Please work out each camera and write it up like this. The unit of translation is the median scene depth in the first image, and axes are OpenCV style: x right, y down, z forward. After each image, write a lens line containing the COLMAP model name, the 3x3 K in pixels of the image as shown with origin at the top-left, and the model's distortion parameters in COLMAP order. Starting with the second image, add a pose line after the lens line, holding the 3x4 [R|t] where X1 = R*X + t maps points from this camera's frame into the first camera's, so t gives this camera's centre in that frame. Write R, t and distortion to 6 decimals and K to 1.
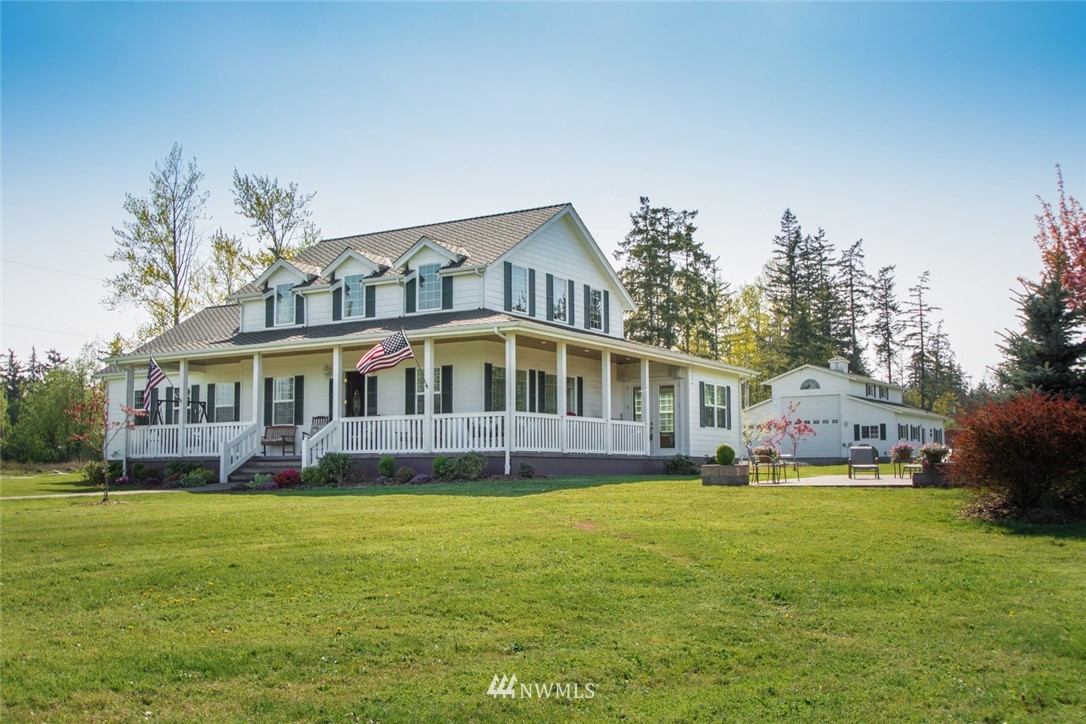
lens RADIAL K [[1140.9, 0, 543.2], [0, 1140.9, 321.4], [0, 0, 1]] dist [-0.004917, 0.007855]
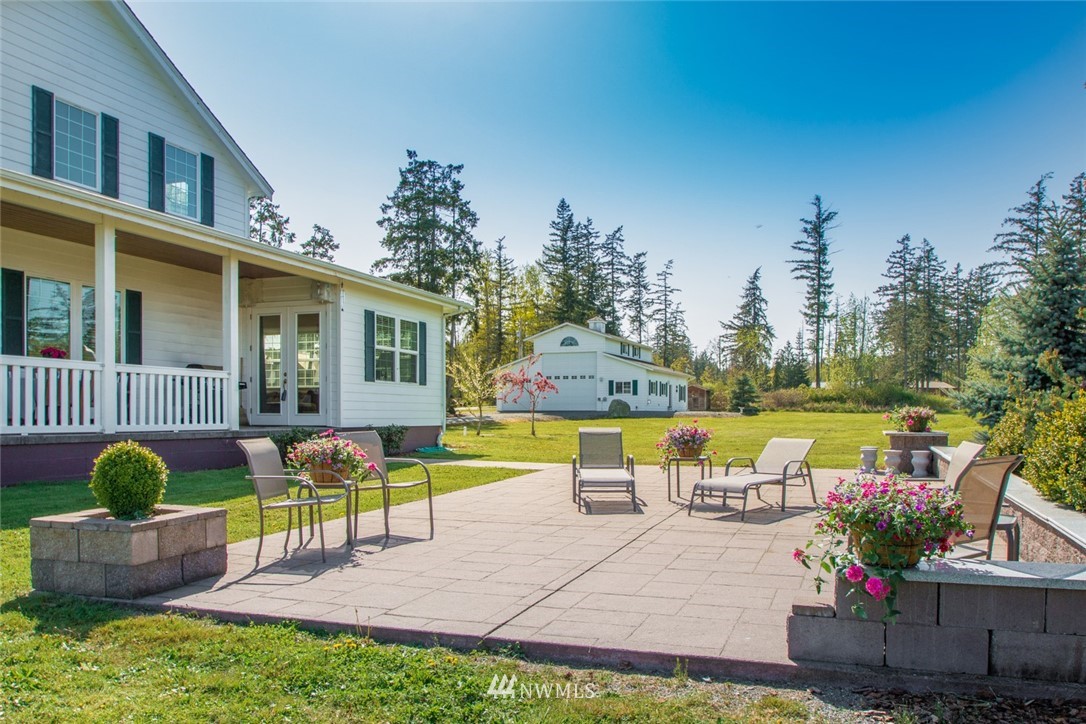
lens RADIAL K [[846.2, 0, 543.0], [0, 846.2, 362.0], [0, 0, 1]] dist [-0.001708, 0.000066]
pose [[0.983287, 0.015223, 0.181423, 0.064873], [-0.027930, 0.997315, 0.067694, 0.020255], [-0.179905, -0.071630, 0.981073, 0.223035]]
